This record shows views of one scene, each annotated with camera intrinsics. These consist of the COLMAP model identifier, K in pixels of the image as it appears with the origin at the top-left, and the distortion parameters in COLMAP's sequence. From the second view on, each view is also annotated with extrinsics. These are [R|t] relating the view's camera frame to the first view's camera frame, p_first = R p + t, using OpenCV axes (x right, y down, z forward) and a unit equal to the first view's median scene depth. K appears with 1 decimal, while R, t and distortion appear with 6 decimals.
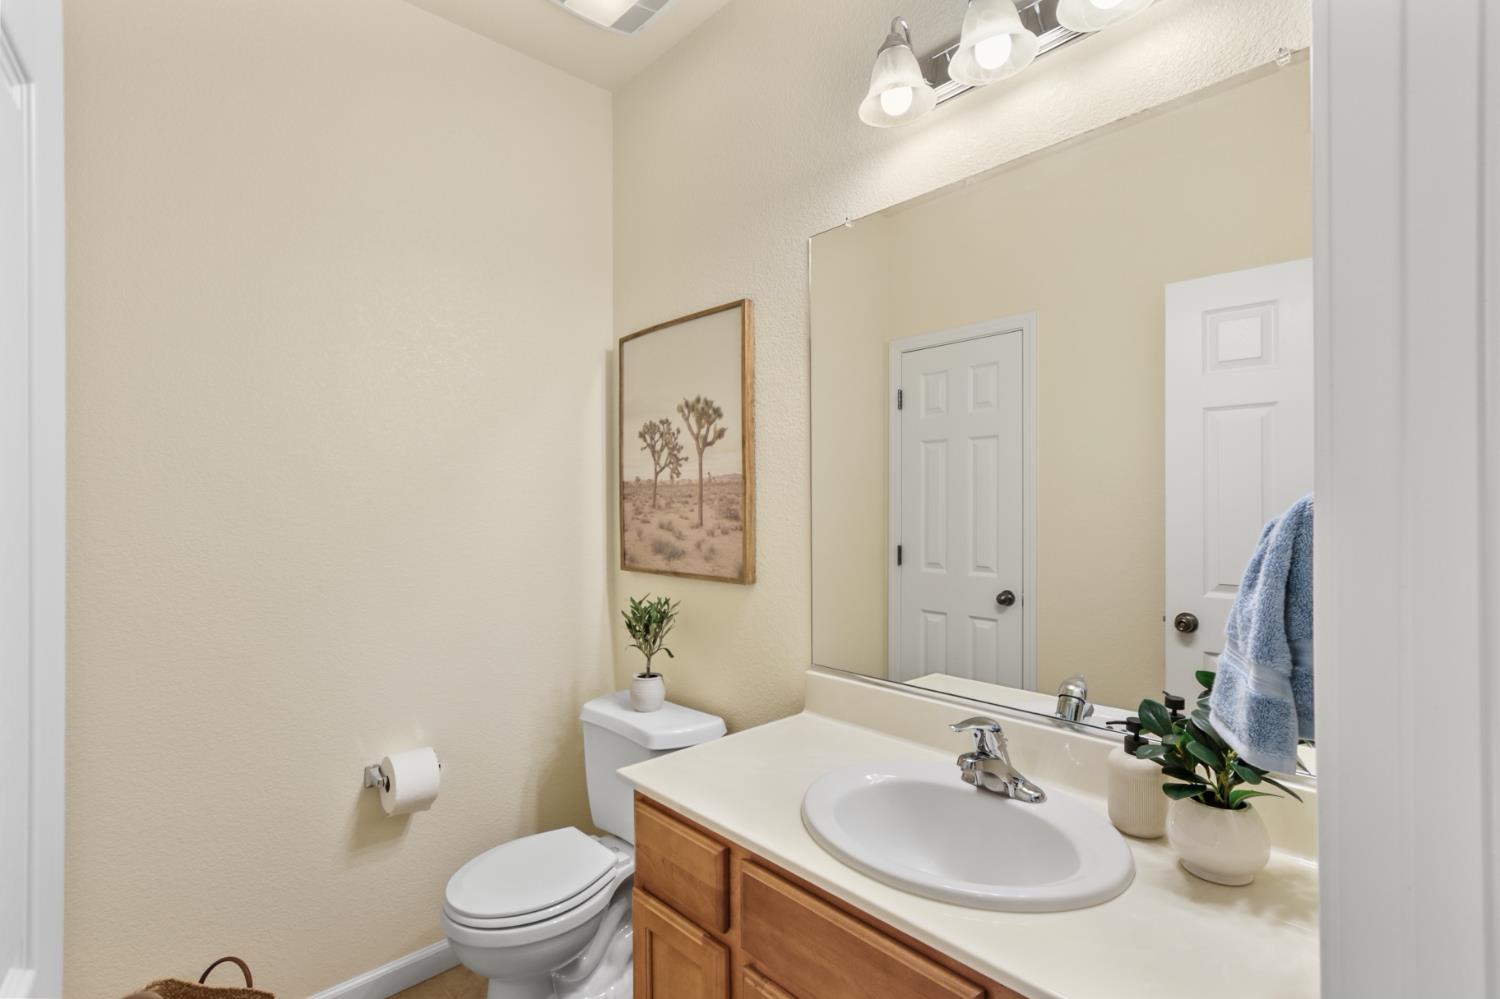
lens RADIAL K [[698.6, 0, 751.0], [0, 698.6, 499.9], [0, 0, 1]] dist [-0.006086, 0.005651]
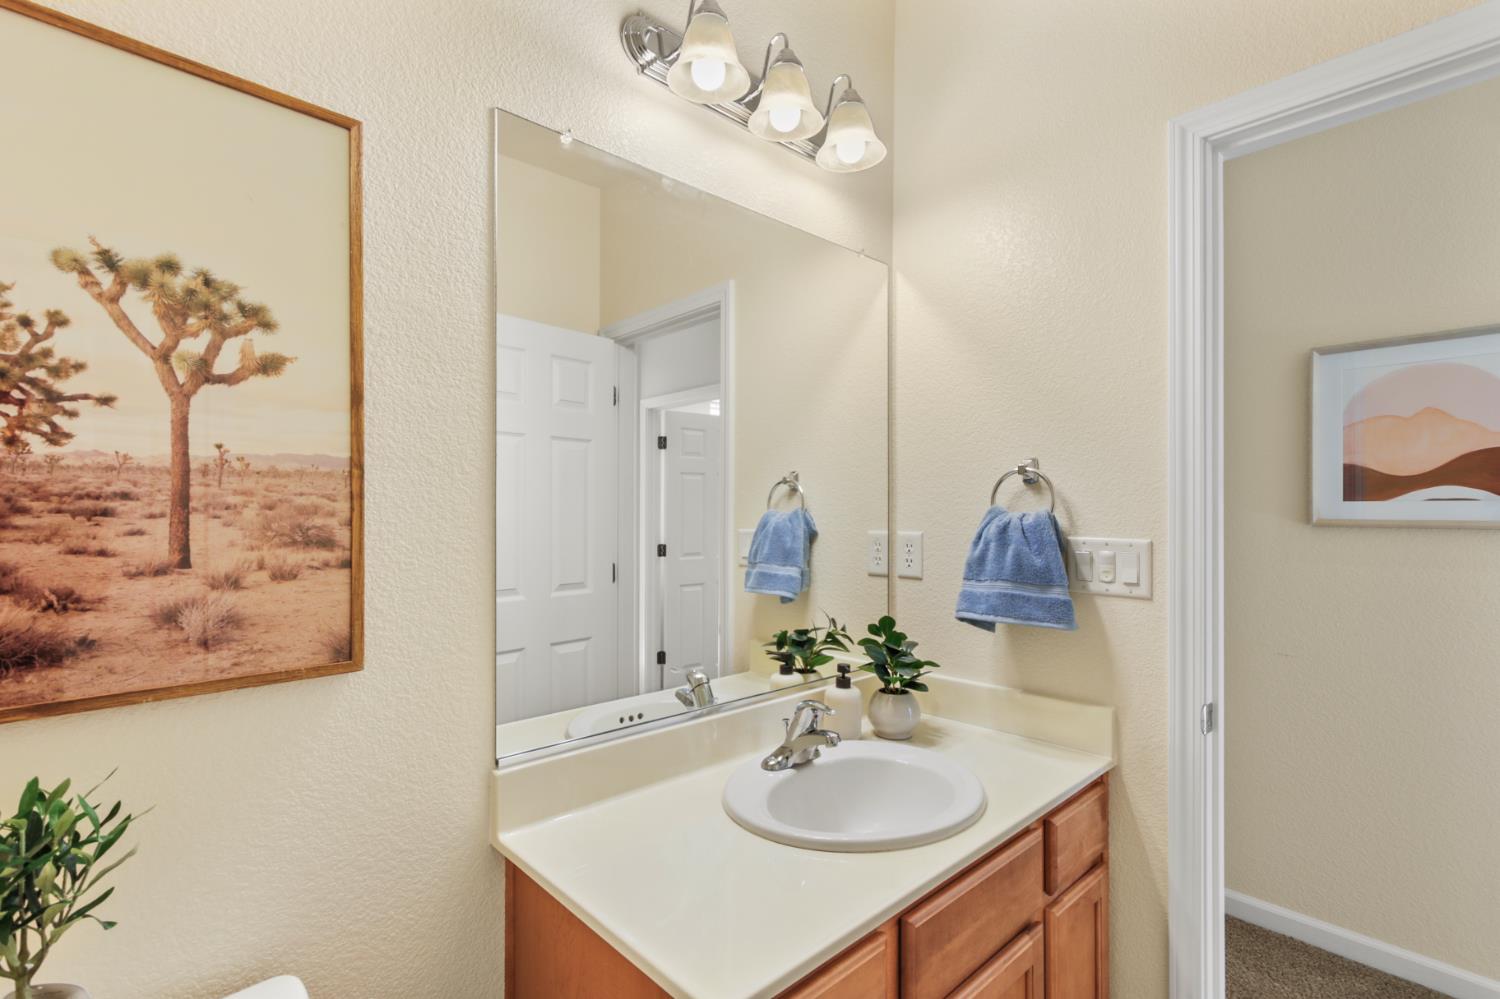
lens RADIAL K [[698.6, 0, 751.4], [0, 698.6, 506.6], [0, 0, 1]] dist [-0.006086, 0.005651]
pose [[0.004401, 0.006527, 0.999969, -0.494440], [-0.003980, 0.999971, -0.006510, 0.001333], [-0.999982, -0.003951, 0.004427, 0.661731]]
